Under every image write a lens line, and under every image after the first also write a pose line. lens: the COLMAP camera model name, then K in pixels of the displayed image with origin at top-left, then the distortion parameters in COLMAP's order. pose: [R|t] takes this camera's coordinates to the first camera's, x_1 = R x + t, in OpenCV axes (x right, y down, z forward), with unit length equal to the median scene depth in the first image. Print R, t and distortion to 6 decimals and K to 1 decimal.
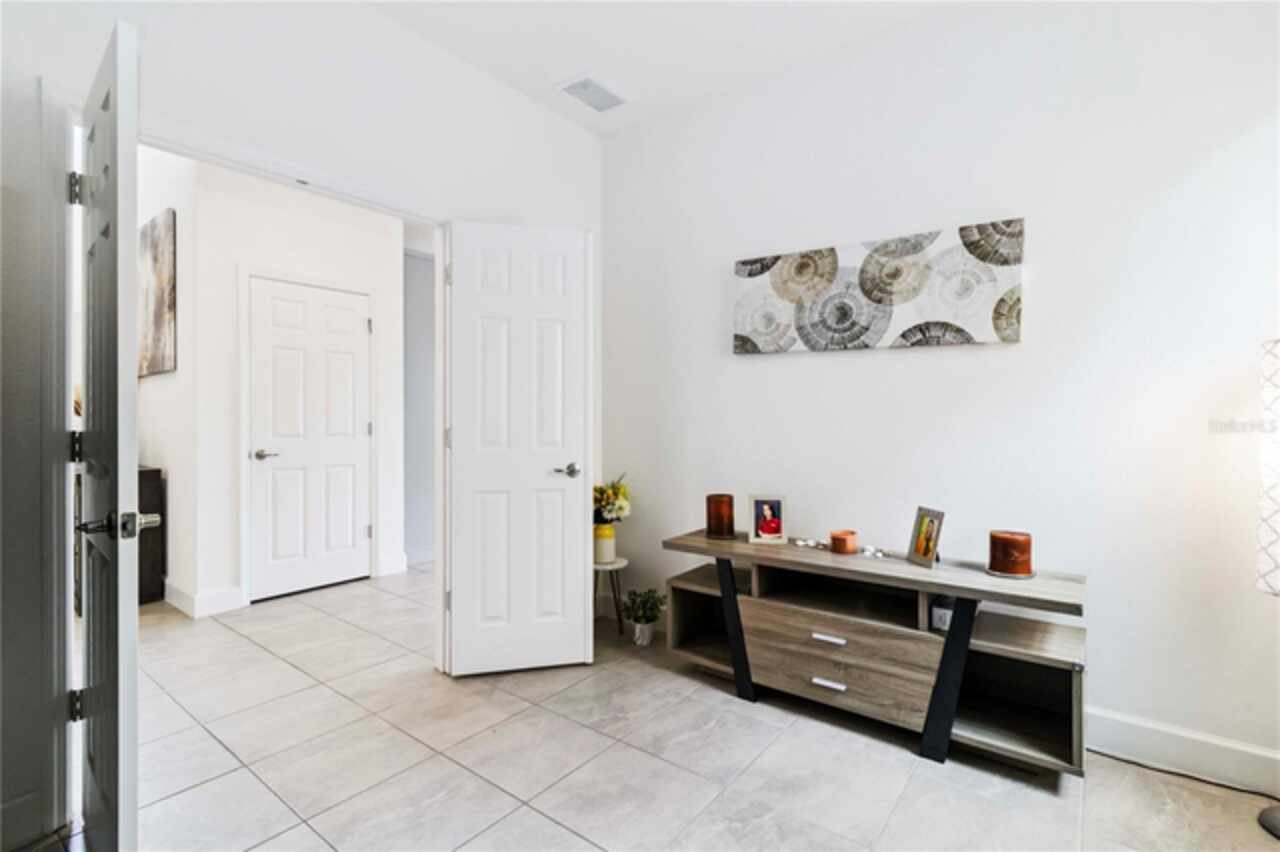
lens RADIAL K [[595.9, 0, 648.2], [0, 595.9, 416.4], [0, 0, 1]] dist [0.001508, 0.000130]
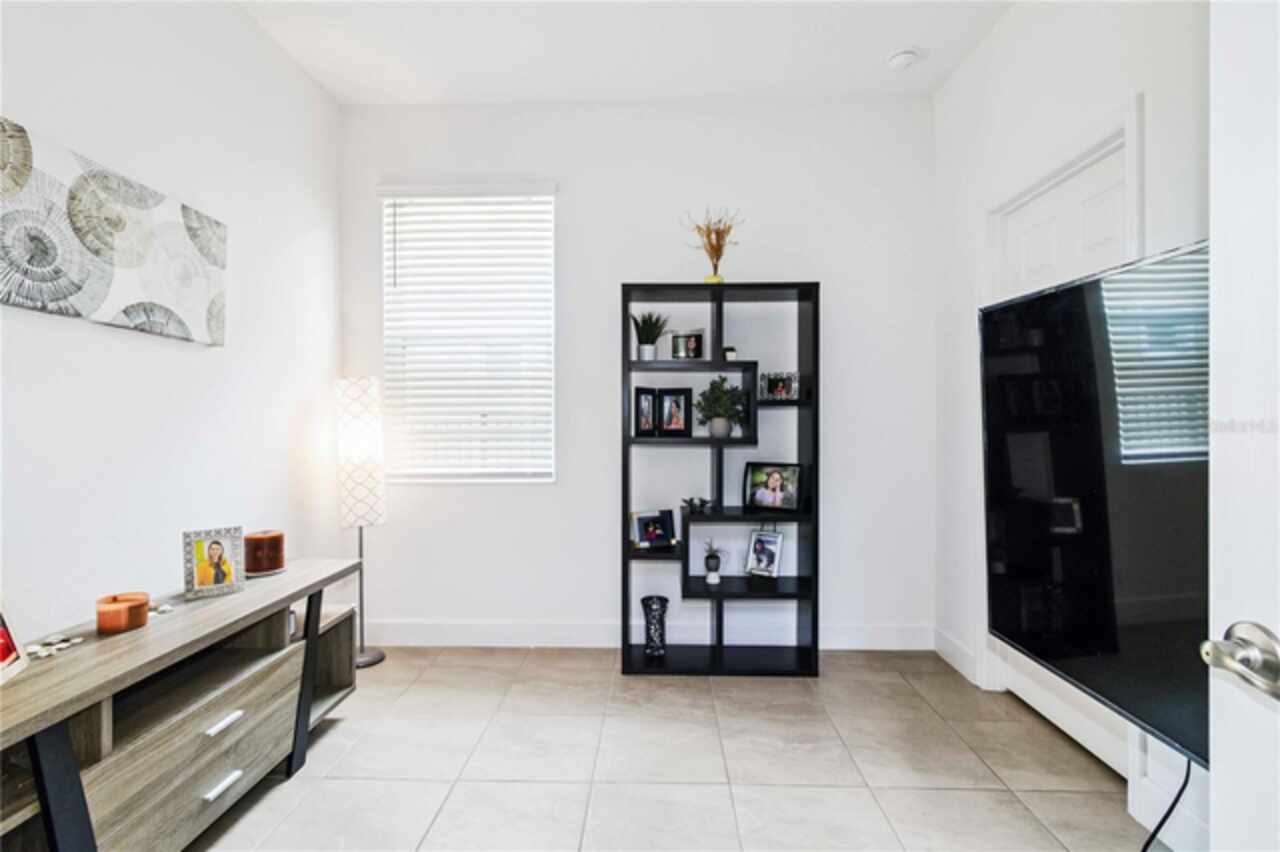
lens RADIAL K [[595.9, 0, 638.2], [0, 595.9, 424.2], [0, 0, 1]] dist [0.001508, 0.000130]
pose [[-0.580689, 0.000130, 0.814125, -0.538024], [0.005404, 0.999979, 0.003695, 0.003144], [-0.814107, 0.006545, -0.580678, 0.917180]]
